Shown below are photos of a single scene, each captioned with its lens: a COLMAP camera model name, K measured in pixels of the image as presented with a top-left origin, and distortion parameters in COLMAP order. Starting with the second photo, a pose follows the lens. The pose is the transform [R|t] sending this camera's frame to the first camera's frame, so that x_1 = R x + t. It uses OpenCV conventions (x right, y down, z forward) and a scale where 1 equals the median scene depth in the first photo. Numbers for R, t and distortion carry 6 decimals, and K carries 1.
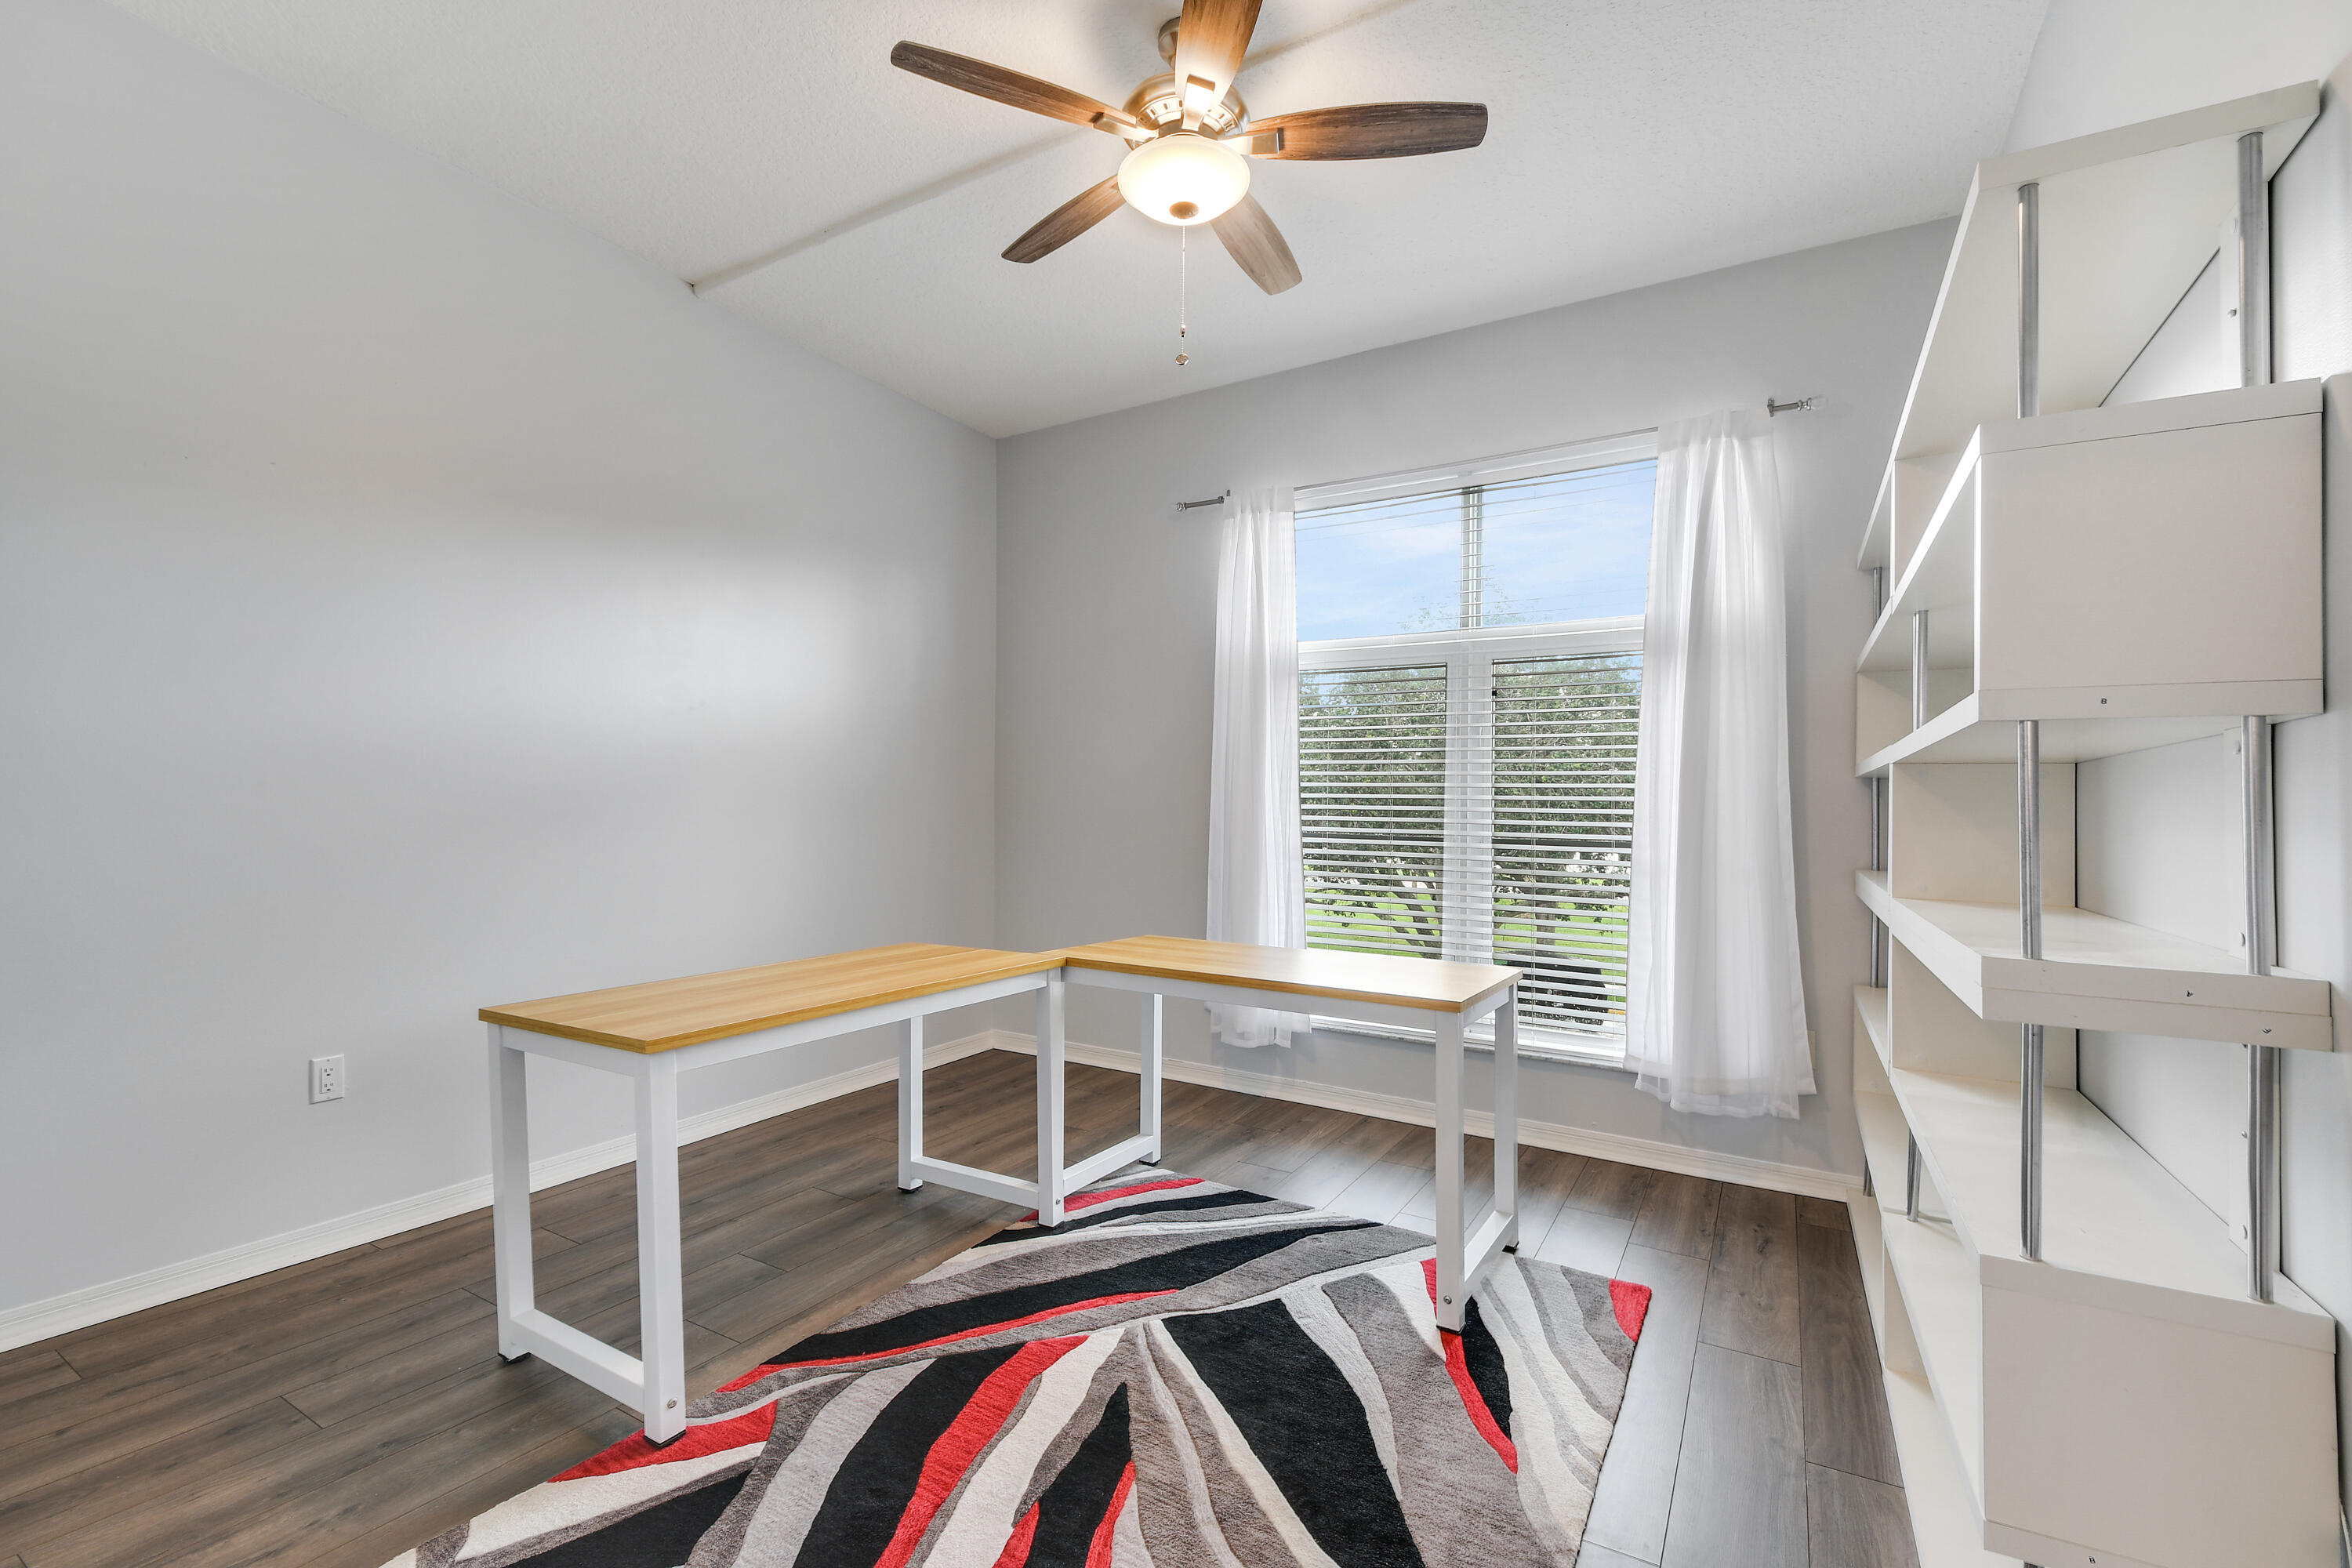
lens RADIAL K [[1026.0, 0, 1149.5], [0, 1026.0, 802.7], [0, 0, 1]] dist [-0.000044, -0.000373]
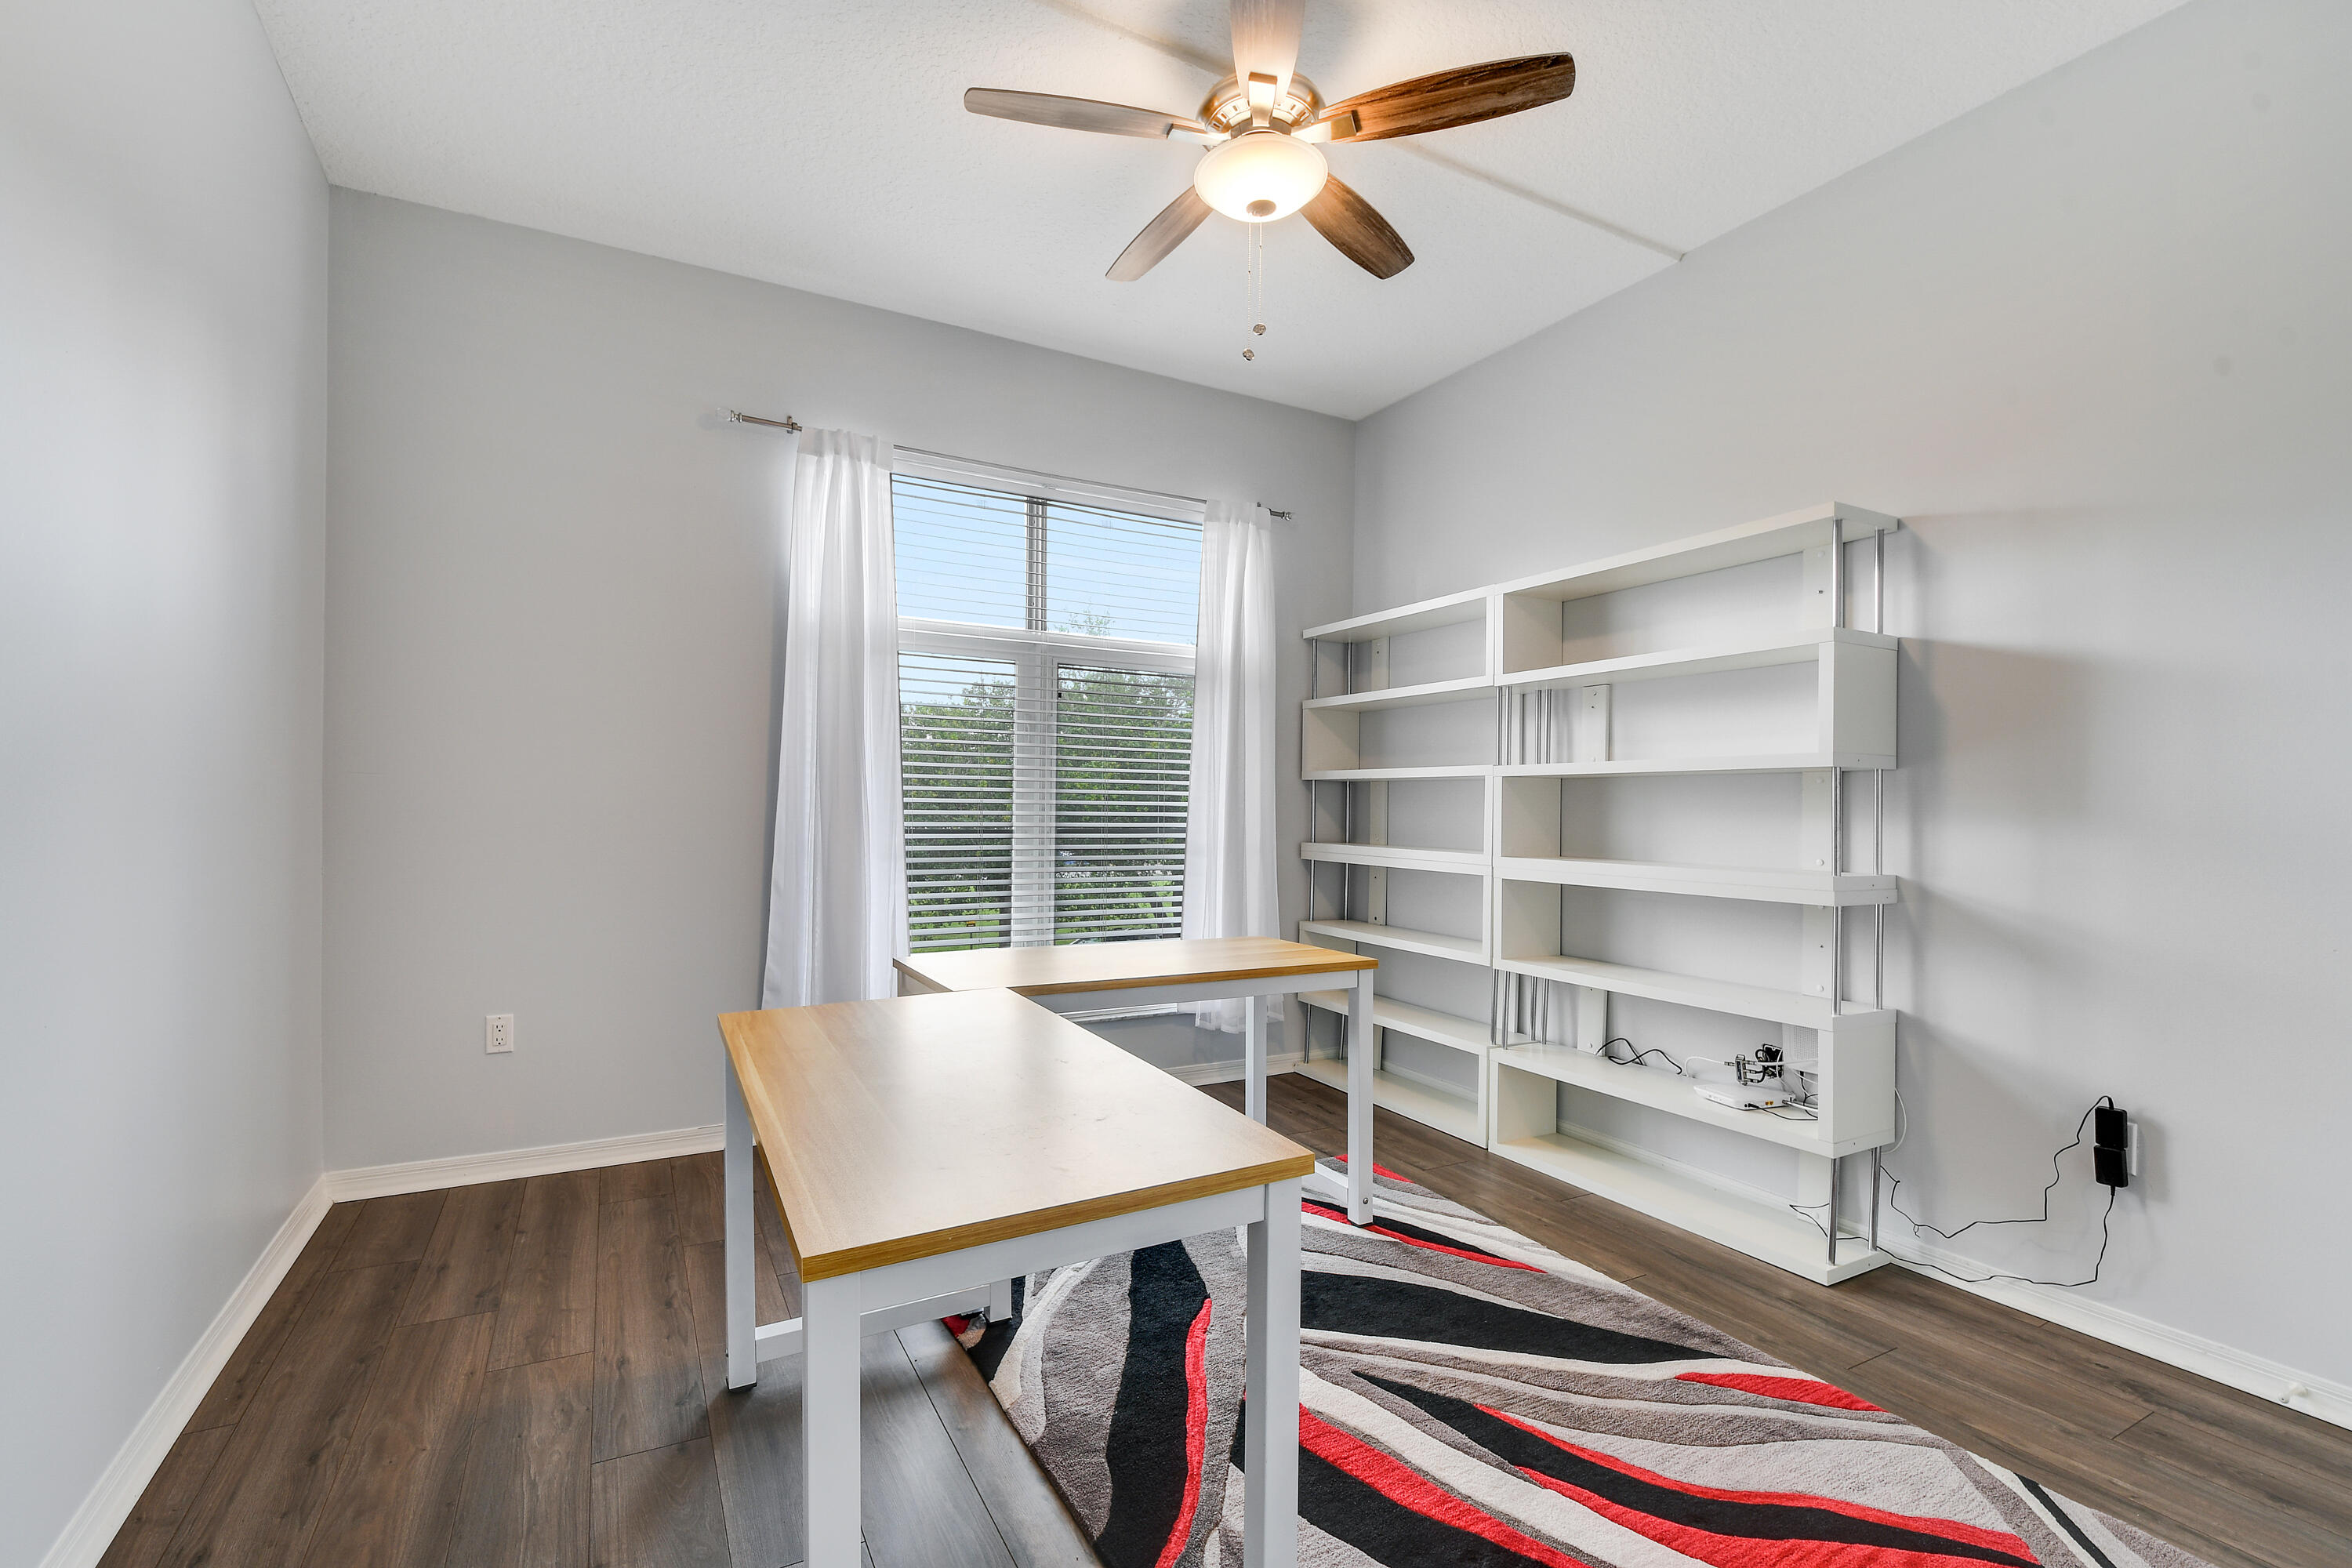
lens RADIAL K [[1026.0, 0, 1149.5], [0, 1026.0, 802.7], [0, 0, 1]] dist [-0.000044, -0.000373]
pose [[0.501293, -0.003368, 0.865271, -0.670384], [-0.011292, 0.999882, 0.010434, -0.006552], [-0.865204, -0.015001, 0.501195, 0.446896]]
